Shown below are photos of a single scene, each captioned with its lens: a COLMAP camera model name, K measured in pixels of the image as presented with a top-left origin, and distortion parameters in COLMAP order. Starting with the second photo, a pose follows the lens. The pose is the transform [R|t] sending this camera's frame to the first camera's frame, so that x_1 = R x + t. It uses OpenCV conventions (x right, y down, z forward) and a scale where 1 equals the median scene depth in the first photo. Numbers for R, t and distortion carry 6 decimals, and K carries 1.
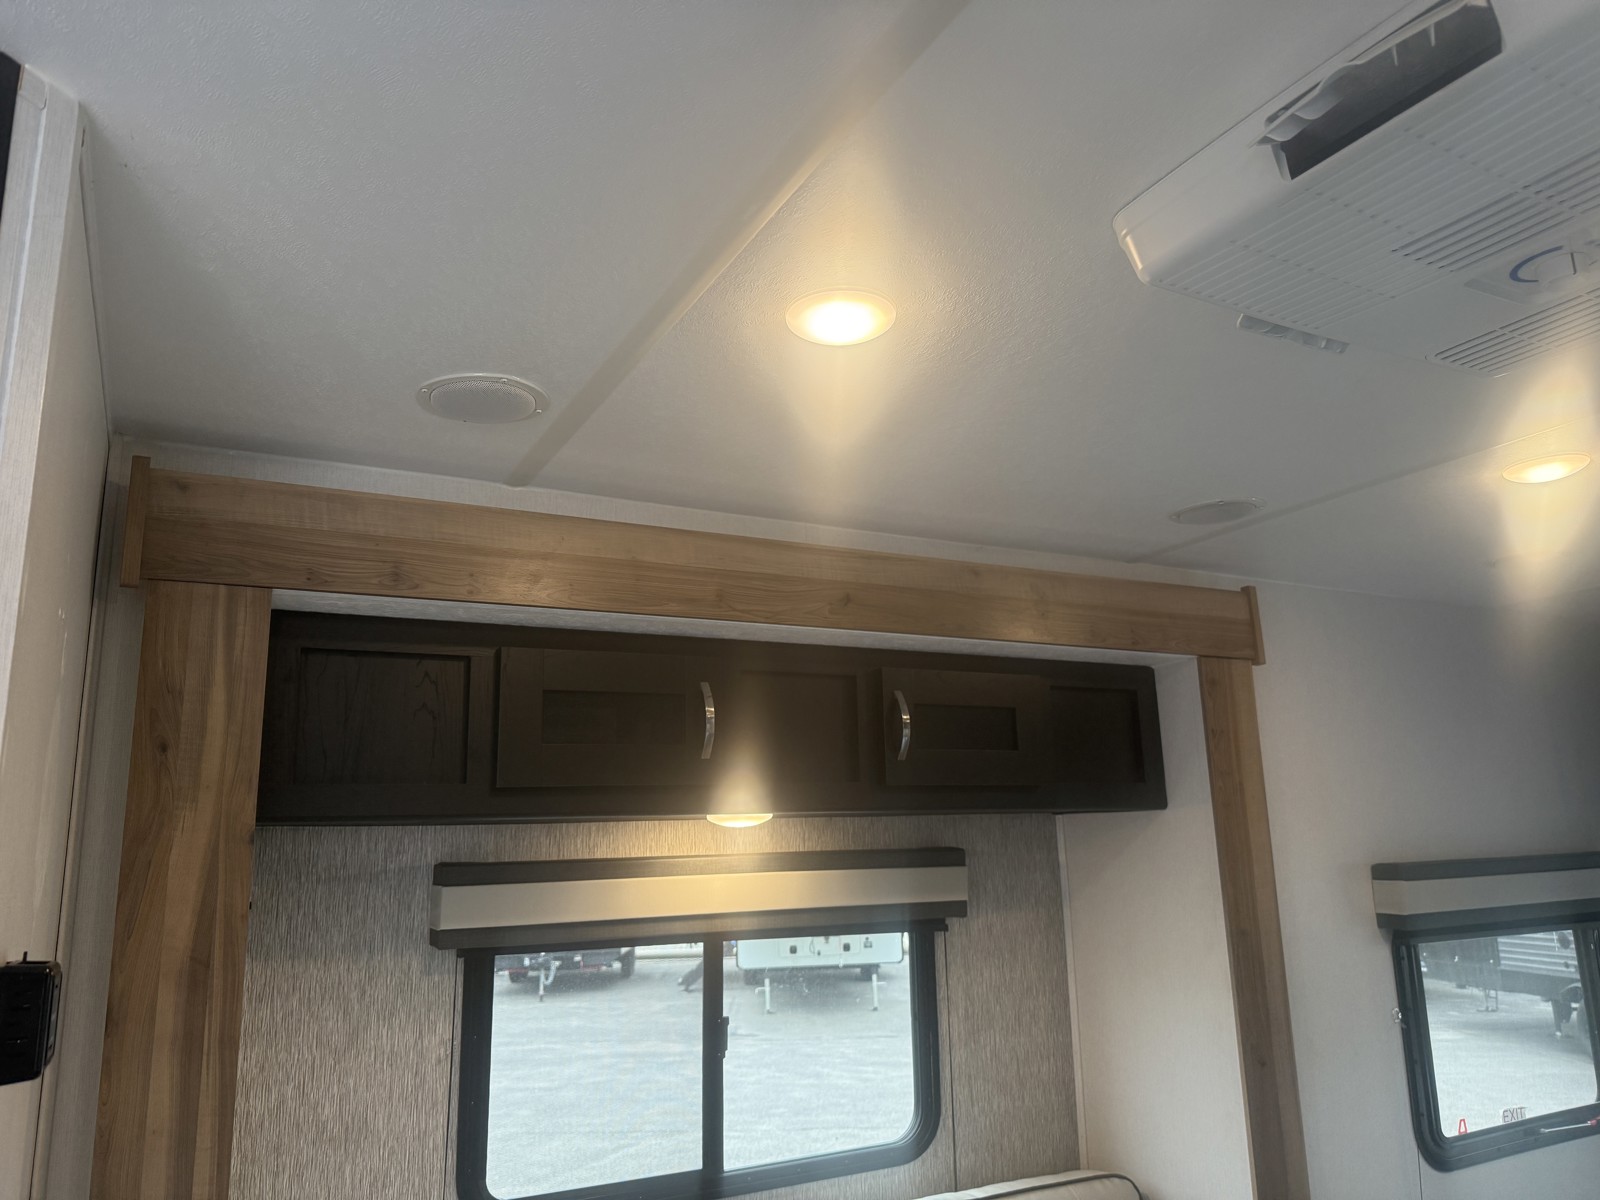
lens RADIAL K [[1131.3, 0, 800.0], [0, 1131.3, 600.0], [0, 0, 1]] dist [0.030013, -0.041616]
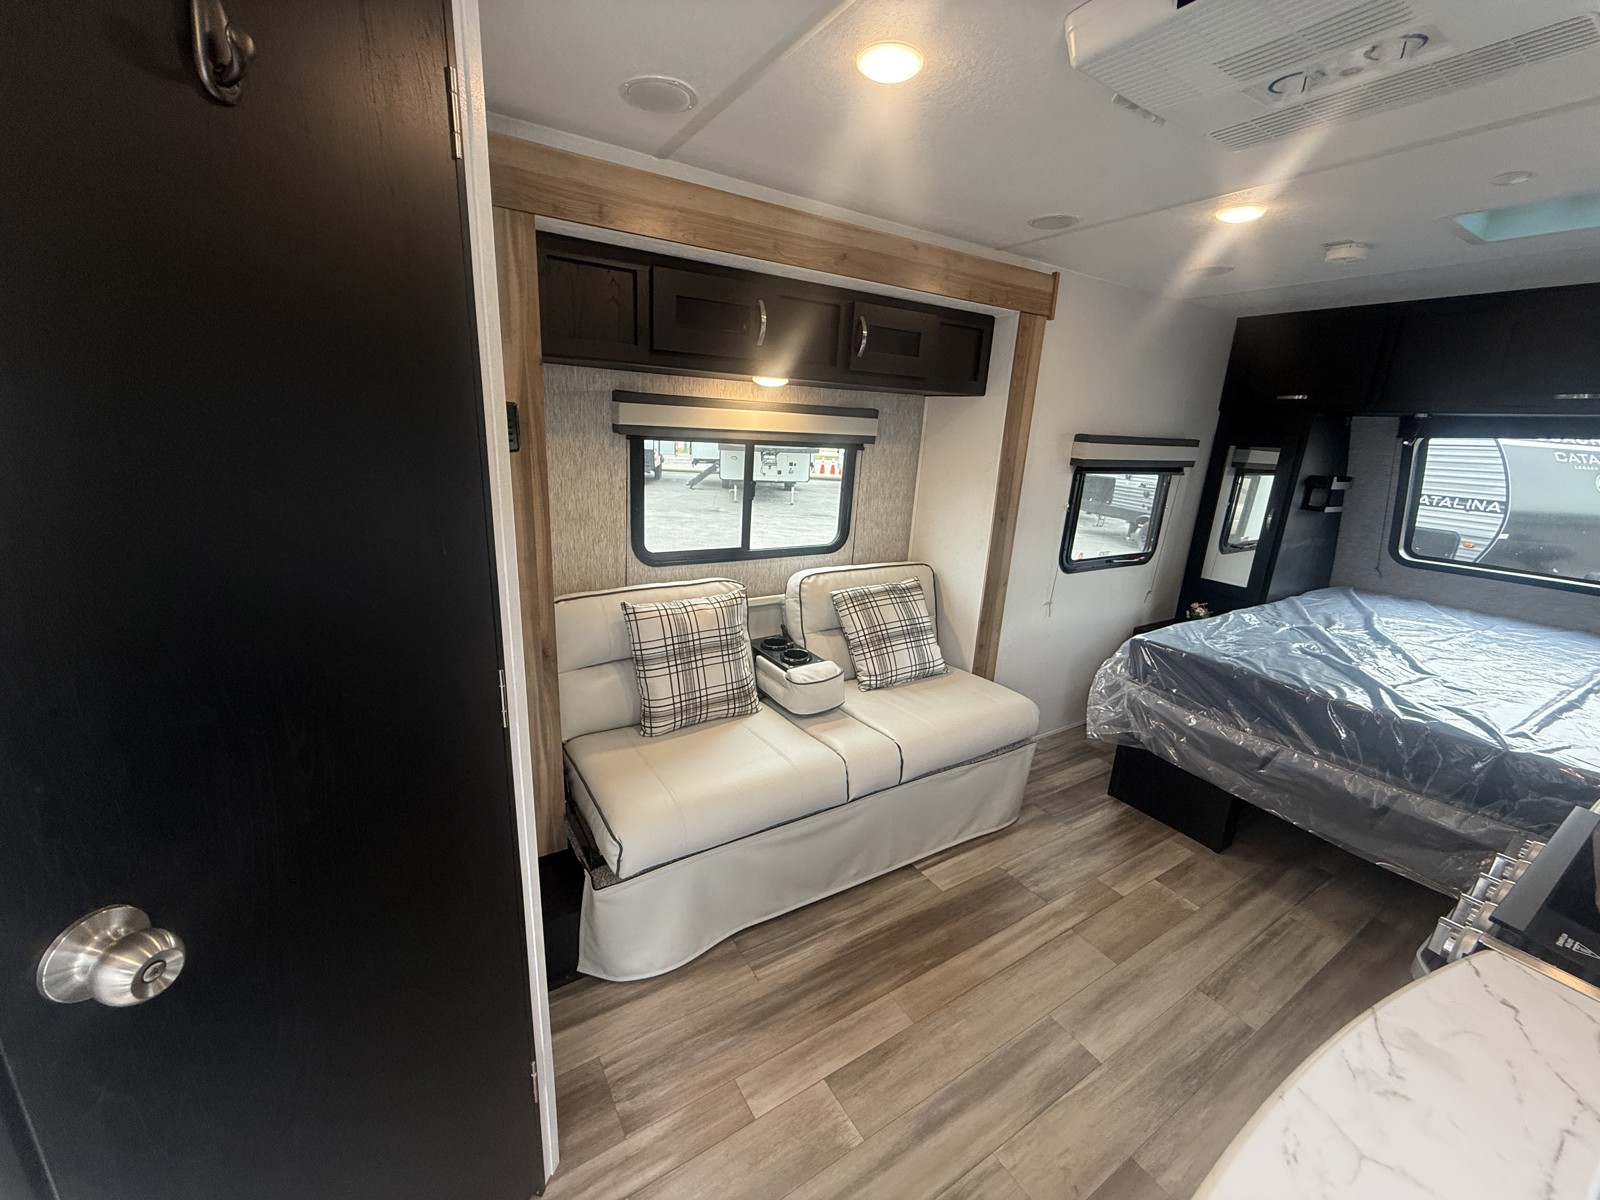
lens RADIAL K [[636.4, 0, 794.9], [0, 636.4, 597.0], [0, 0, 1]] dist [0.000292, -0.000148]
pose [[0.994643, 0.056847, 0.086331, -0.080972], [-0.090572, 0.881786, 0.462872, 0.013707], [-0.049812, -0.468212, 0.882211, -0.114685]]
